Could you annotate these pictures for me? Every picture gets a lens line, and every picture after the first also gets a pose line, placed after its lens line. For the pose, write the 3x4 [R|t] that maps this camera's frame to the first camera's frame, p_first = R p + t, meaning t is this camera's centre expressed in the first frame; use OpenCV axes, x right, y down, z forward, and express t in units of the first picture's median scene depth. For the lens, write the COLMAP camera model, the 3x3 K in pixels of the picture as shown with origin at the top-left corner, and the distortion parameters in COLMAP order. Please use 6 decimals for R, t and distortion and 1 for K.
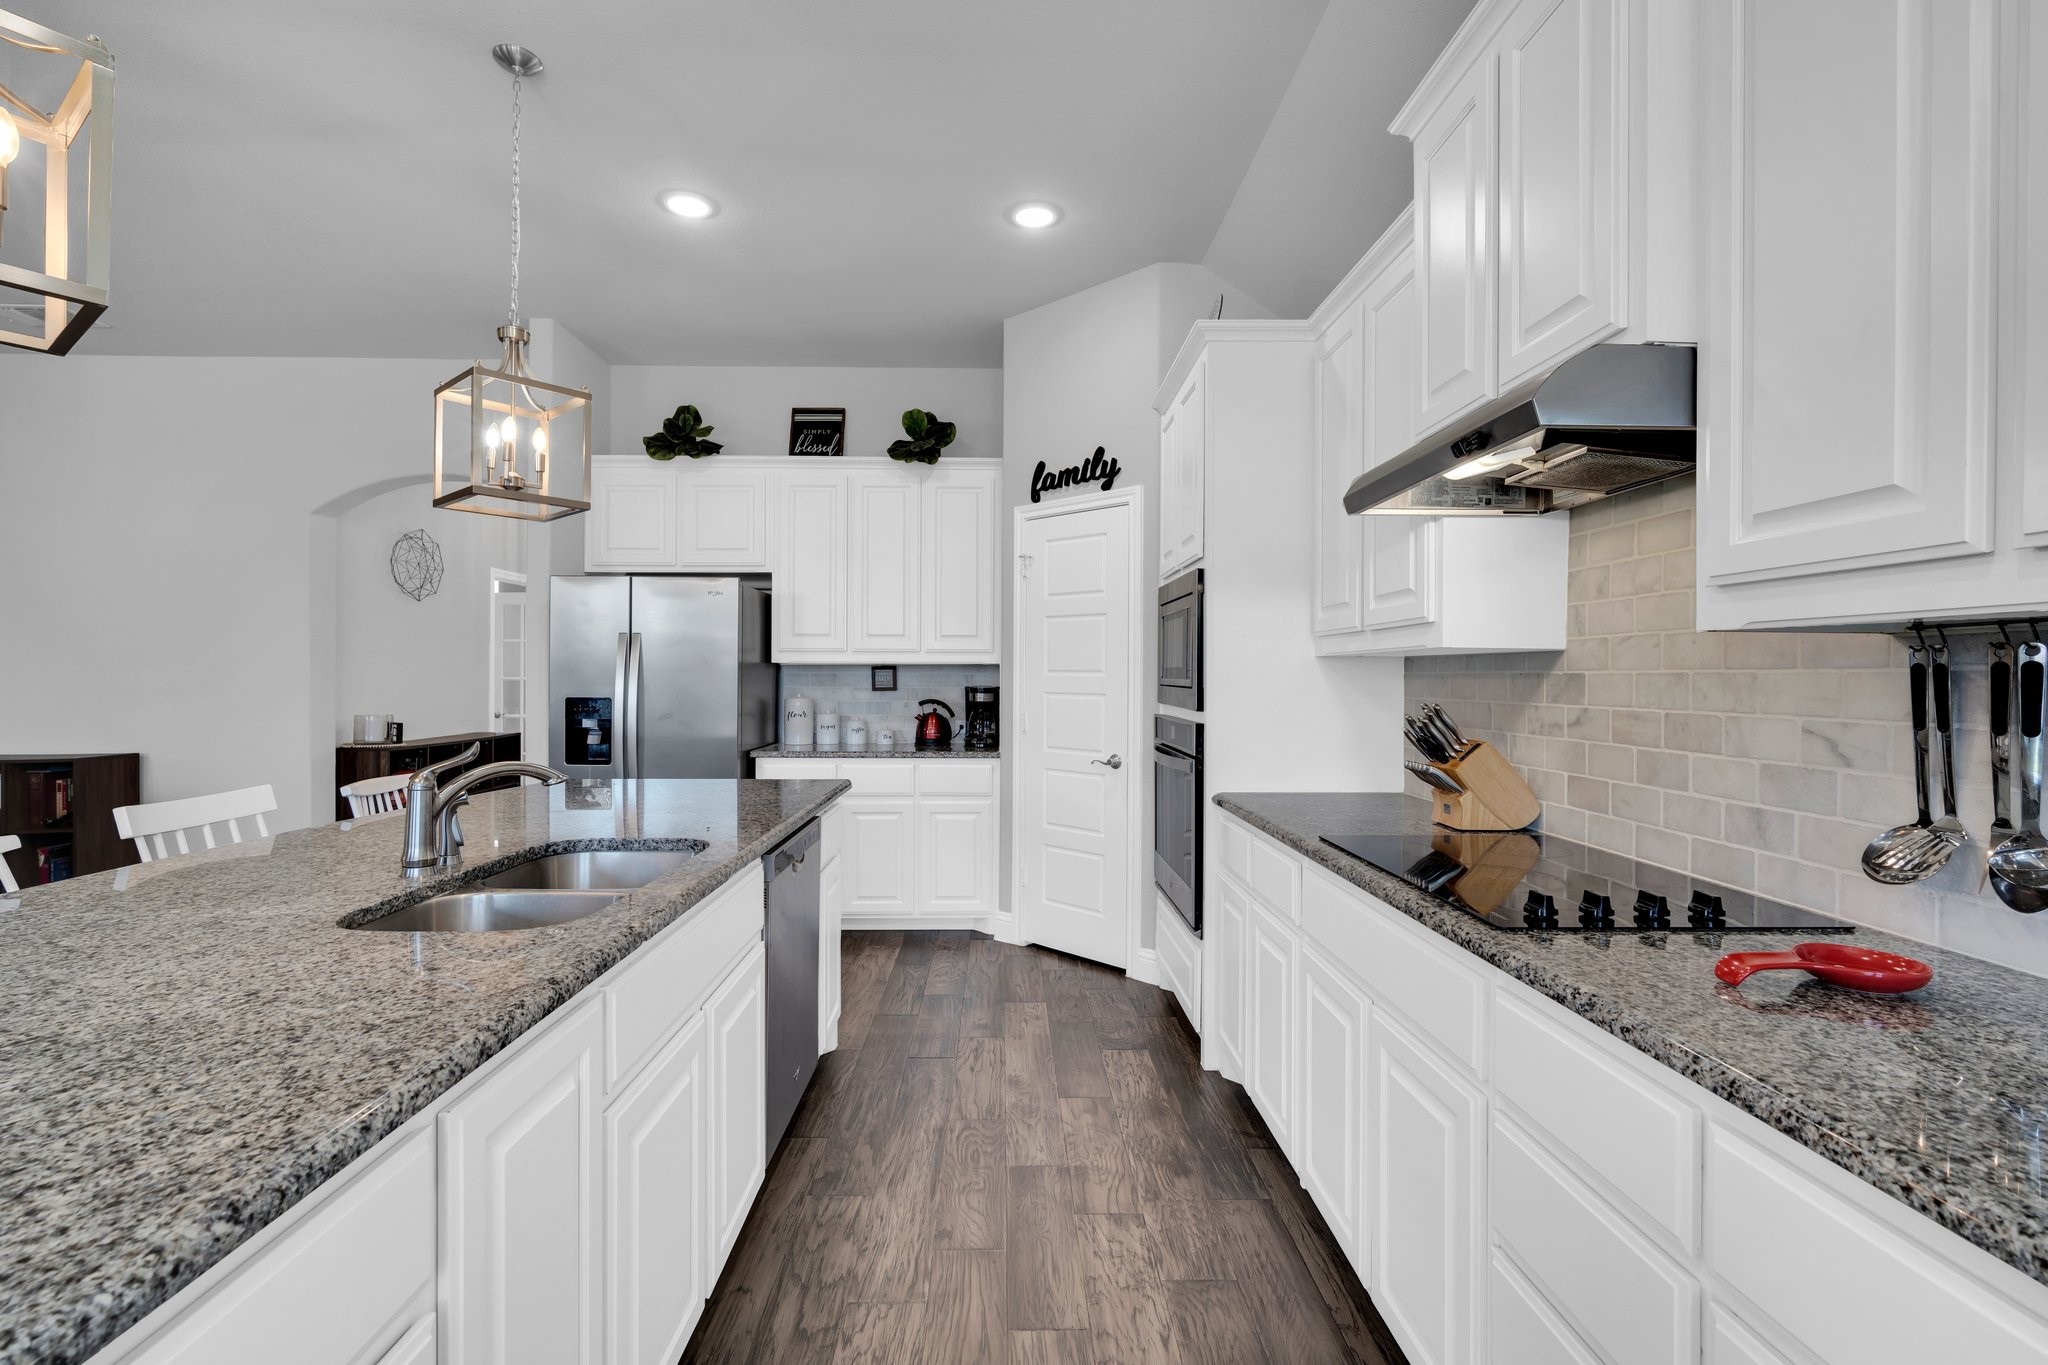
lens RADIAL K [[897.4, 0, 1012.3], [0, 897.4, 672.2], [0, 0, 1]] dist [-0.011401, 0.003138]
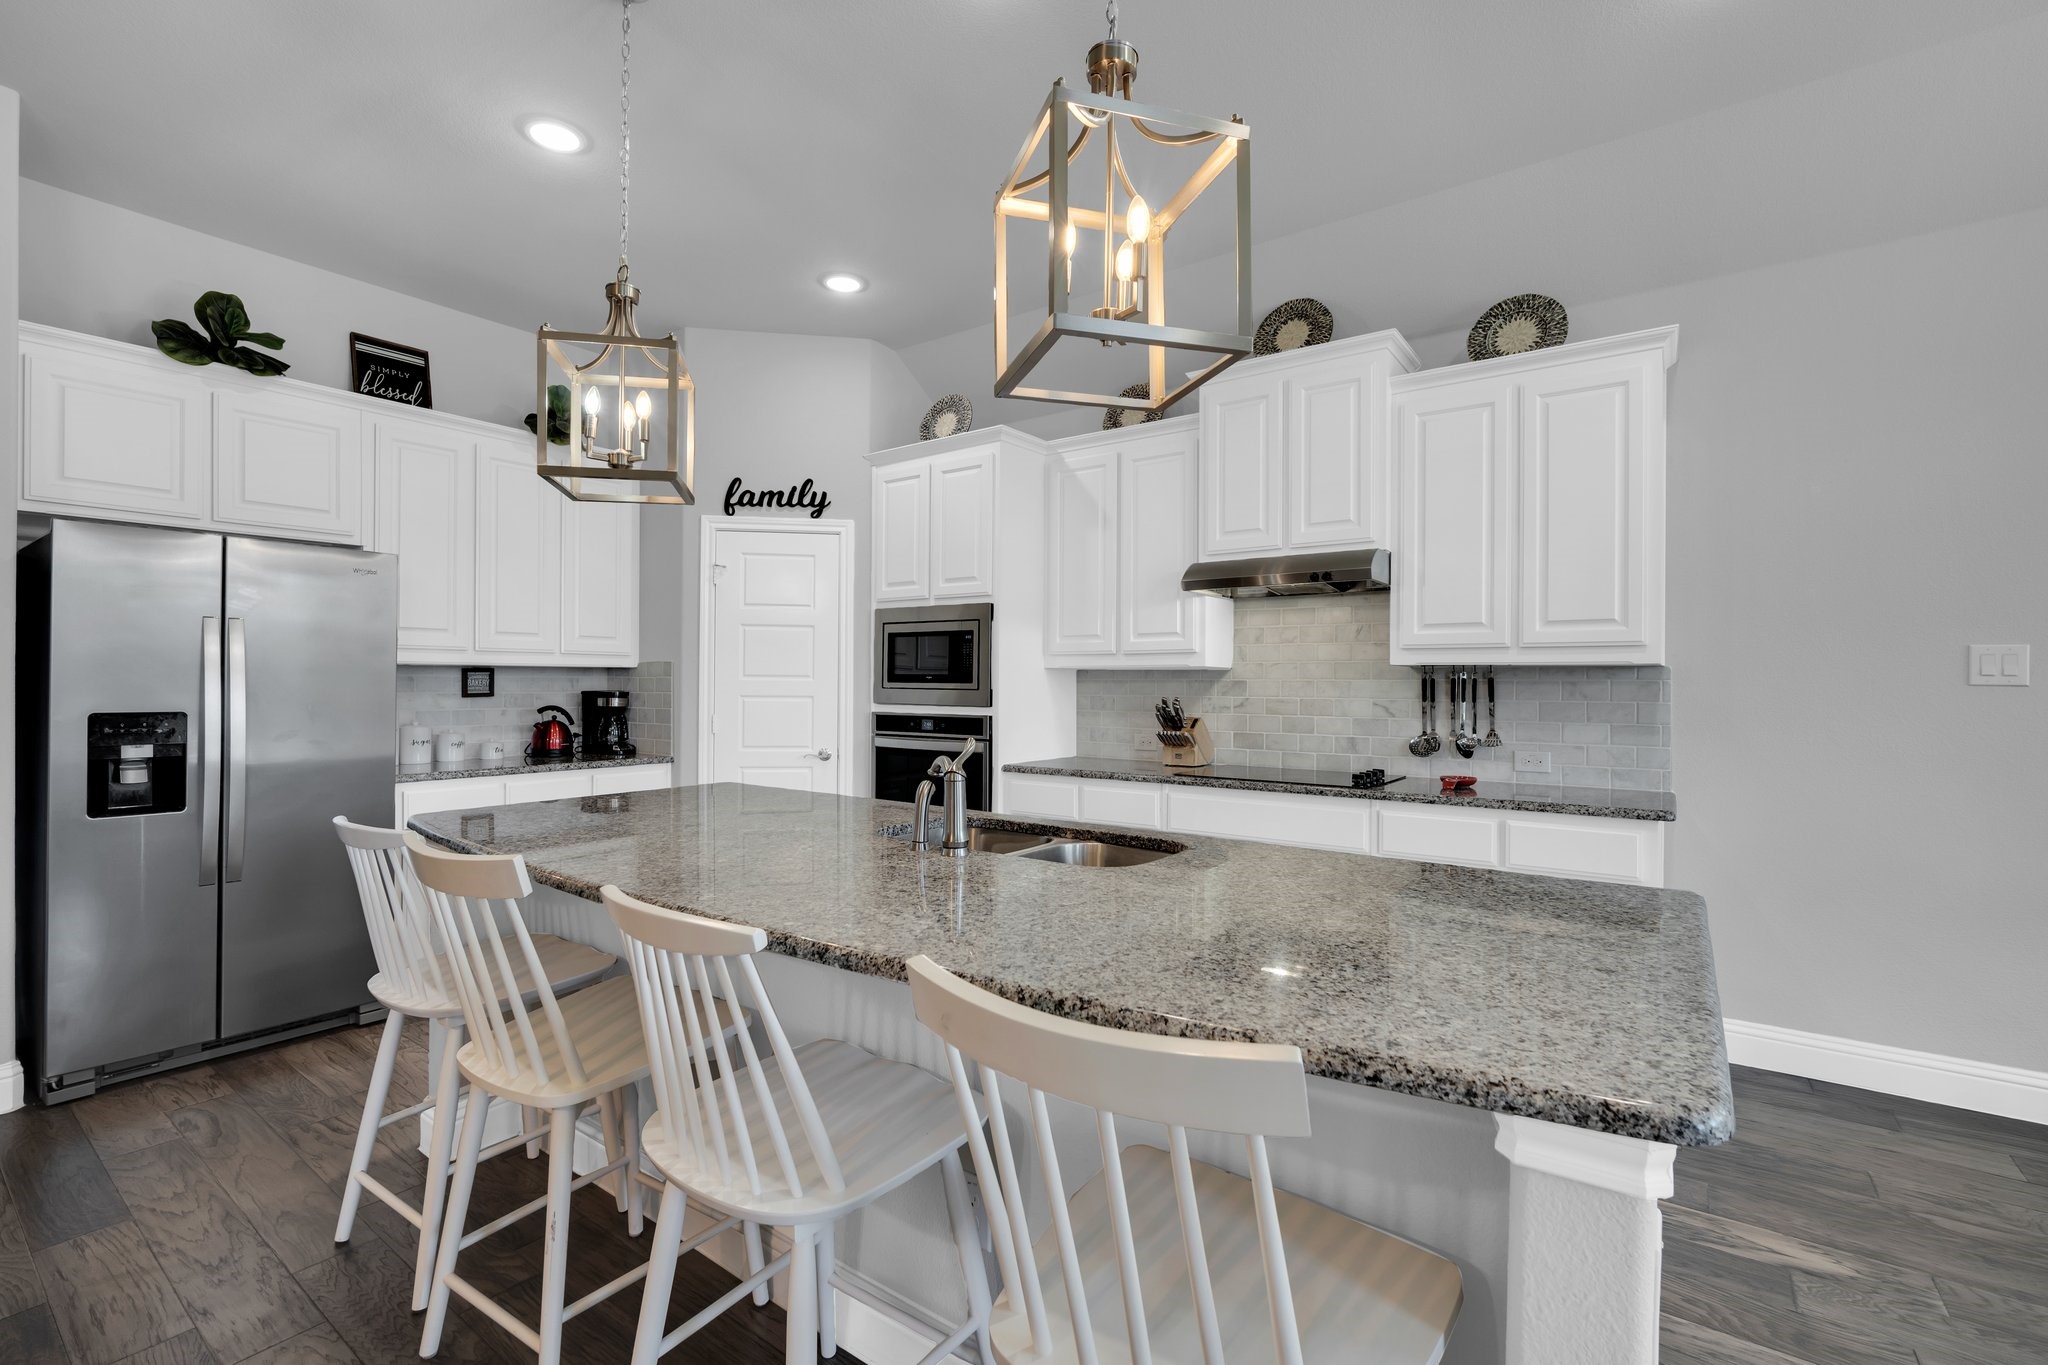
lens RADIAL K [[897.4, 0, 1014.1], [0, 897.4, 680.2], [0, 0, 1]] dist [-0.011401, 0.003138]
pose [[0.608981, 0.001192, 0.793184, -0.616840], [-0.006345, 0.999974, 0.003369, -0.001427], [-0.793160, -0.007085, 0.608973, 0.095084]]
